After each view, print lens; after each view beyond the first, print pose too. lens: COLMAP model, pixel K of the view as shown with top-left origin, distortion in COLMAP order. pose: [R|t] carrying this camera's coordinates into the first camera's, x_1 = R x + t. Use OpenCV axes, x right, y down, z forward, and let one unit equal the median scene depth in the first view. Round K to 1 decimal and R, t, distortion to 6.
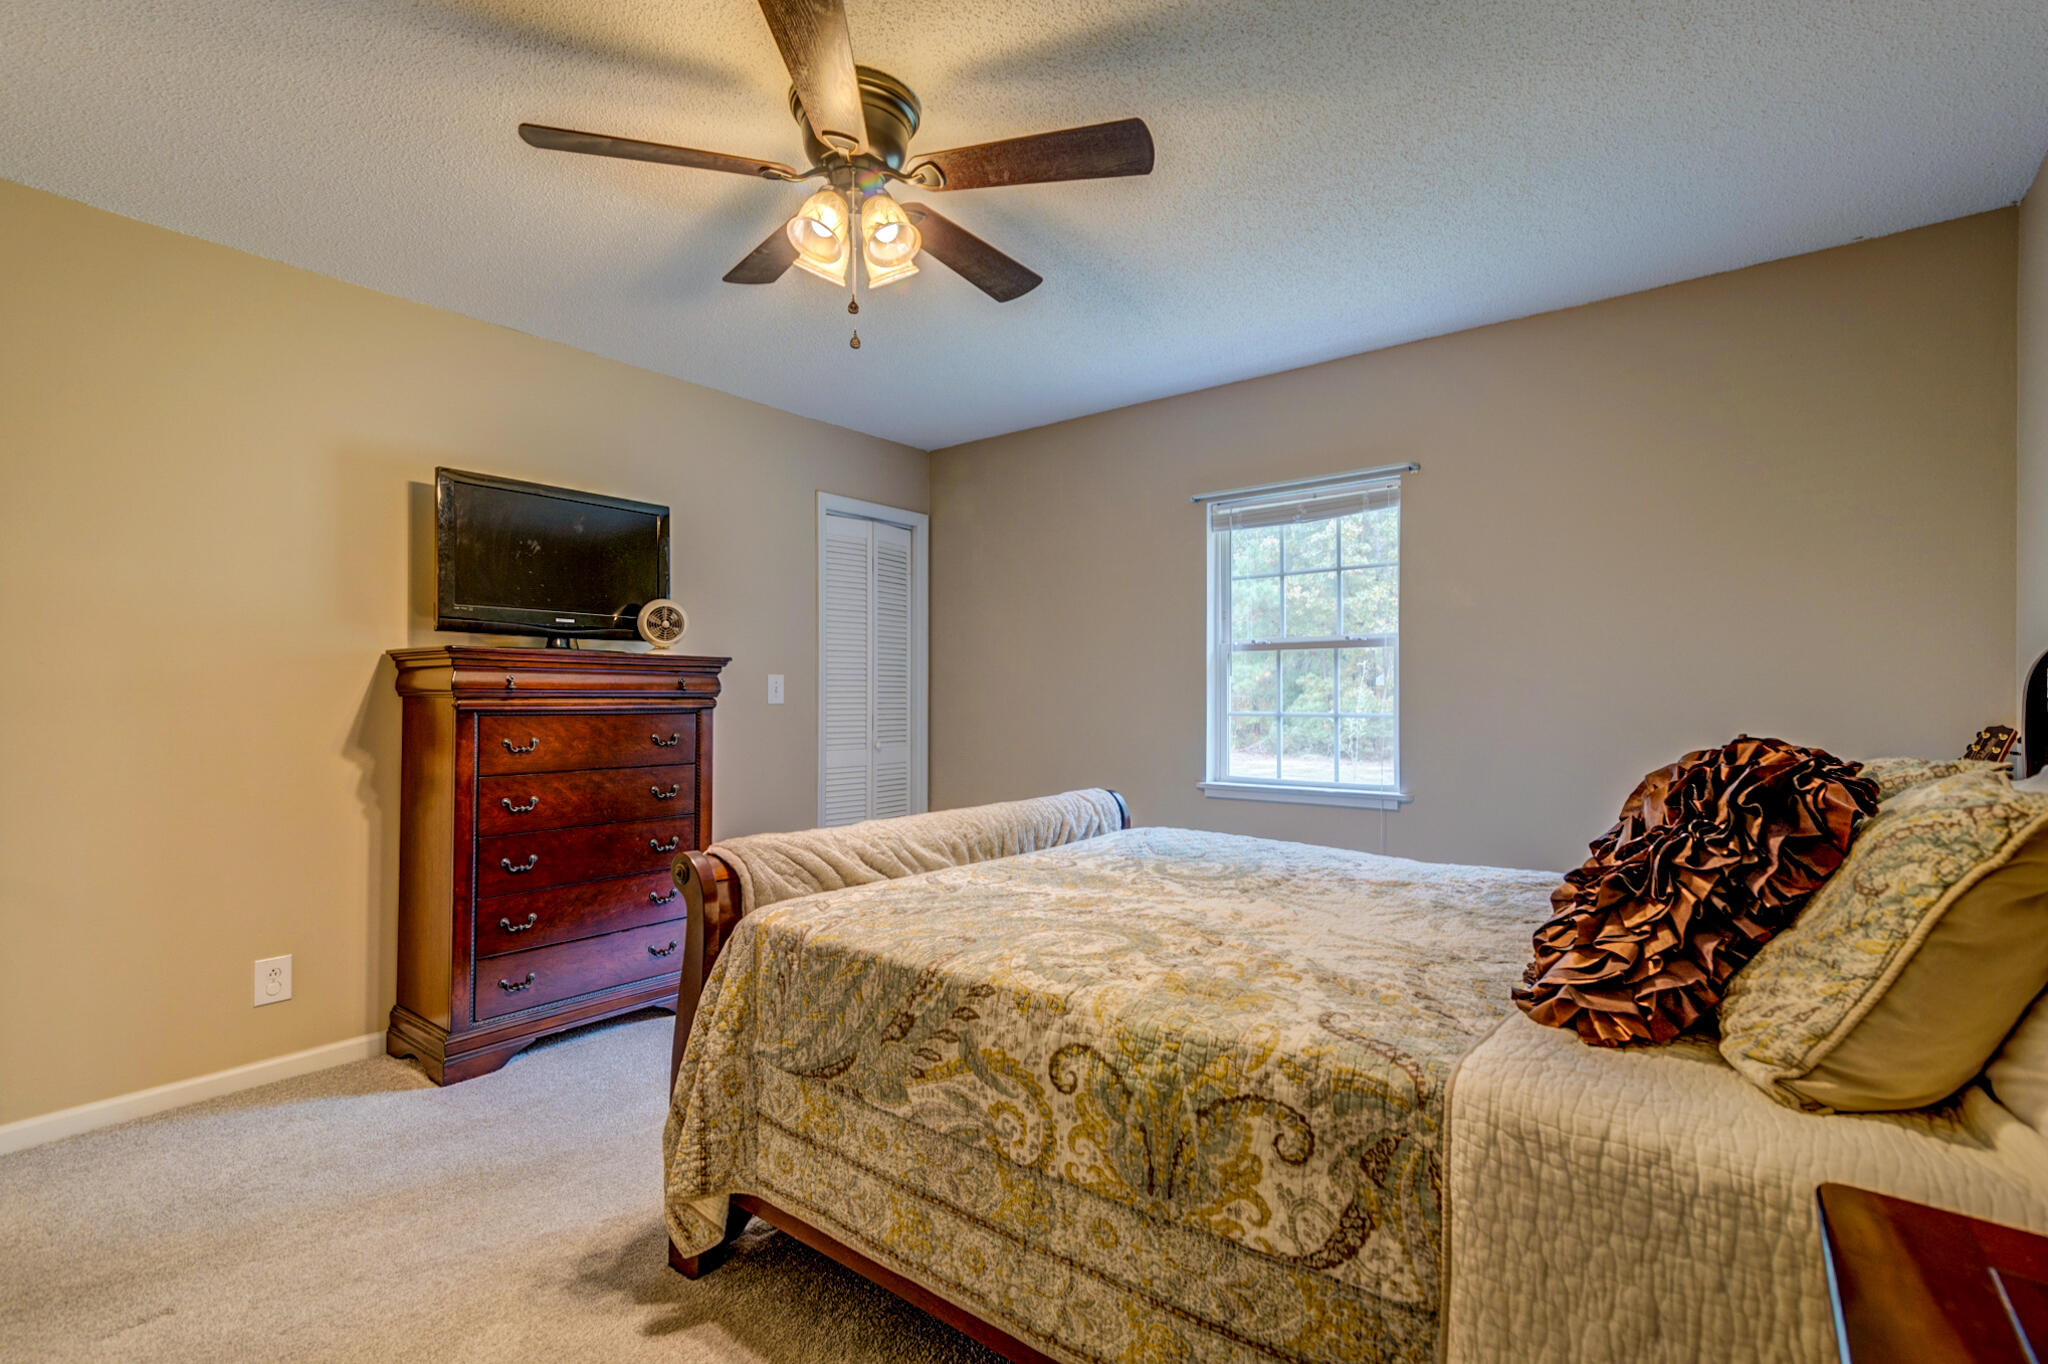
lens RADIAL K [[920.8, 0, 1016.7], [0, 920.8, 687.1], [0, 0, 1]] dist [0.008152, 0.000431]
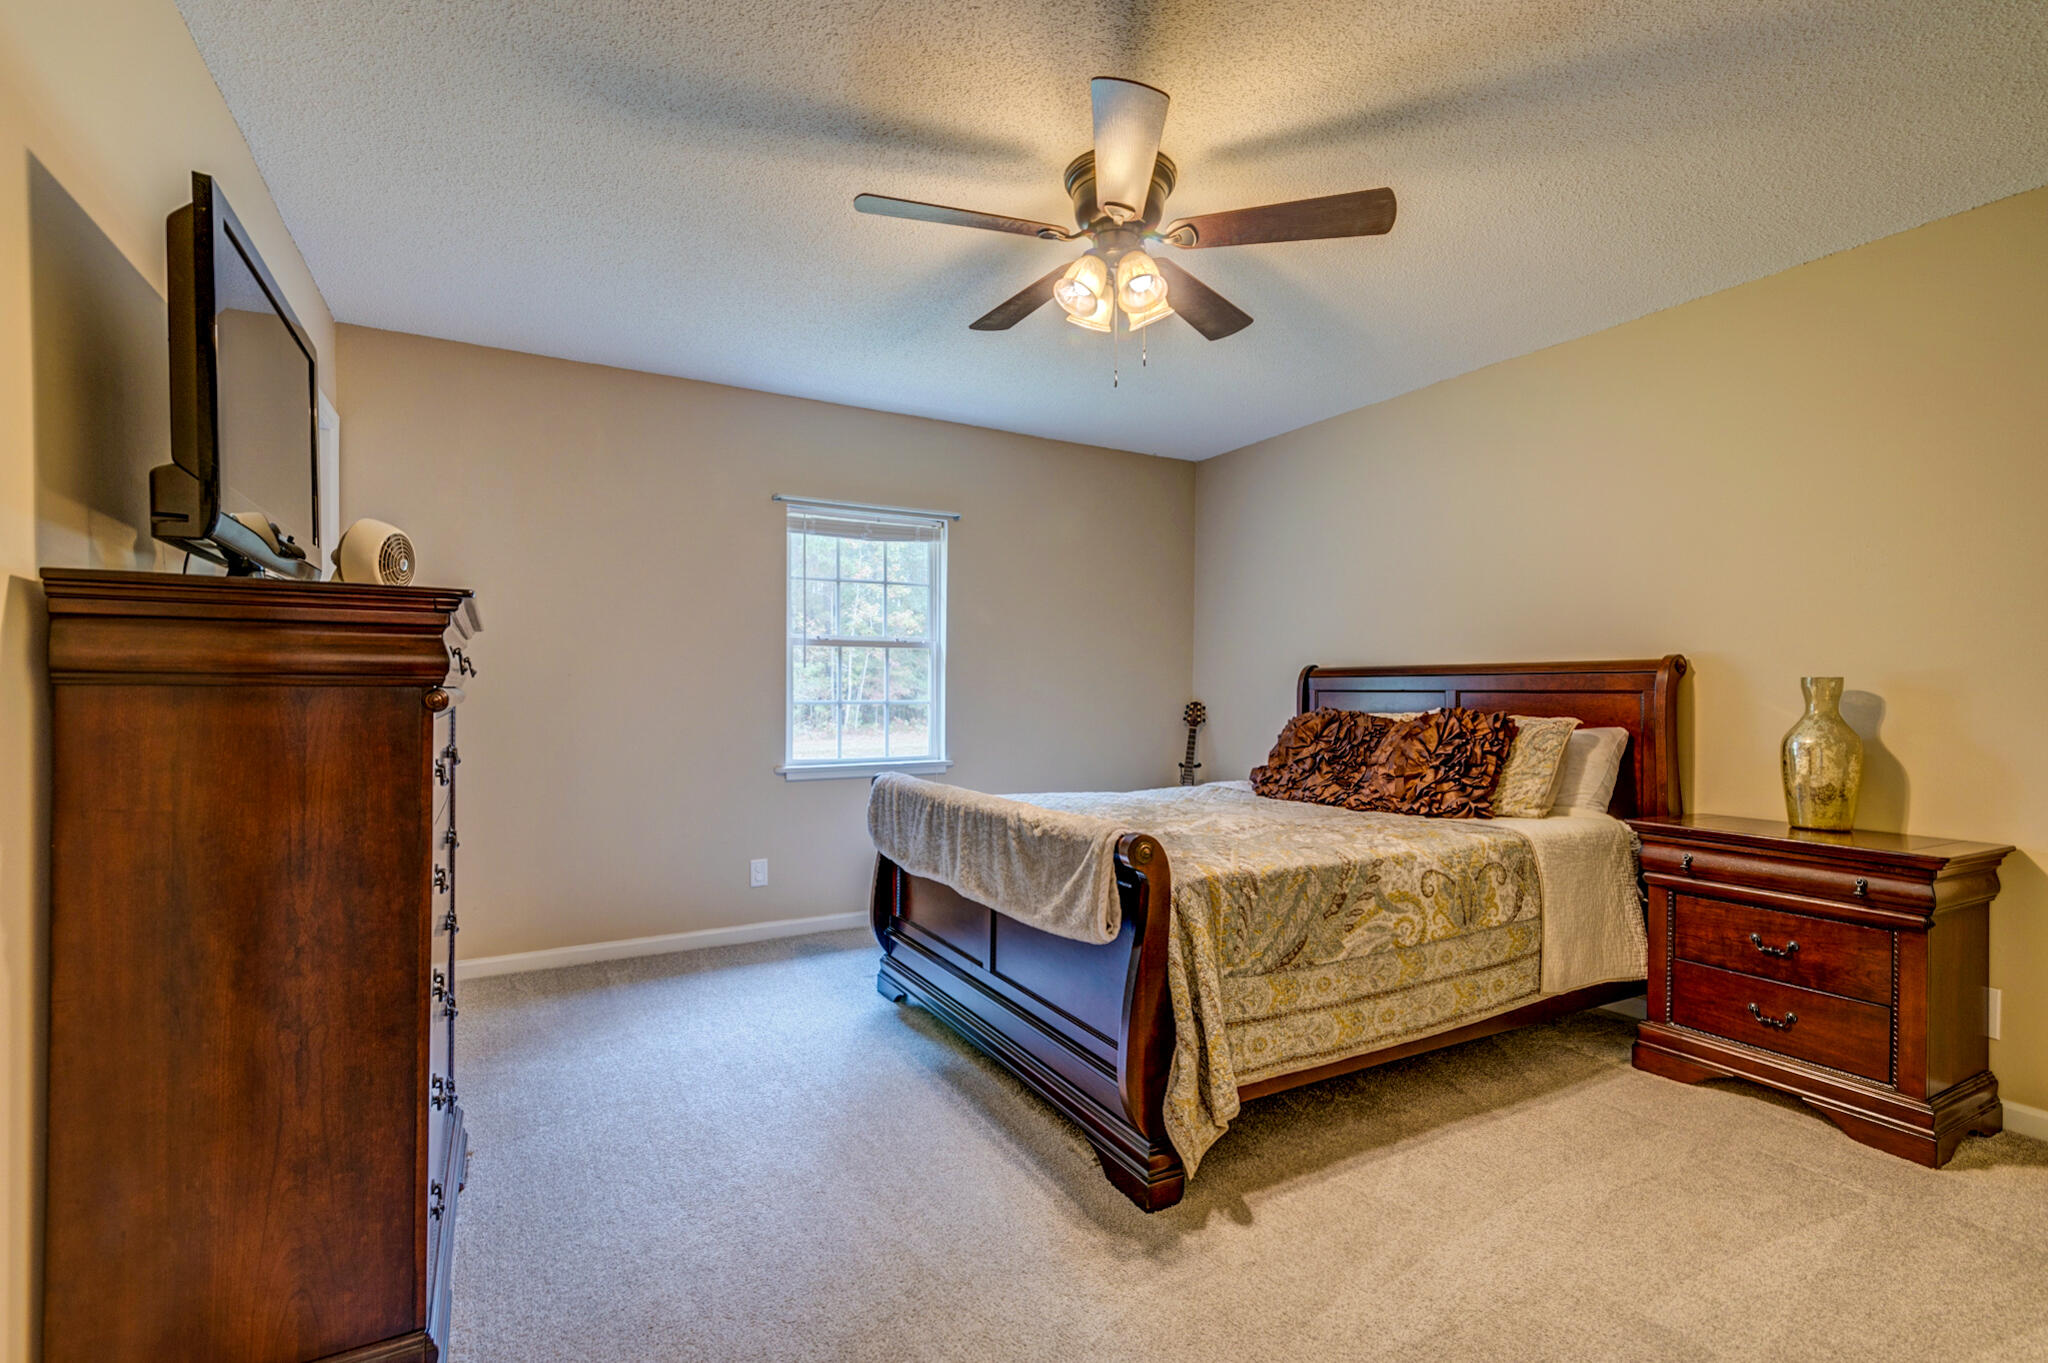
lens RADIAL K [[920.8, 0, 1016.7], [0, 920.8, 686.6], [0, 0, 1]] dist [0.008152, 0.000431]
pose [[0.393518, 0.002355, 0.919314, -1.890728], [-0.014642, 0.999886, 0.003706, 0.006447], [-0.919200, -0.014919, 0.393508, 0.956697]]
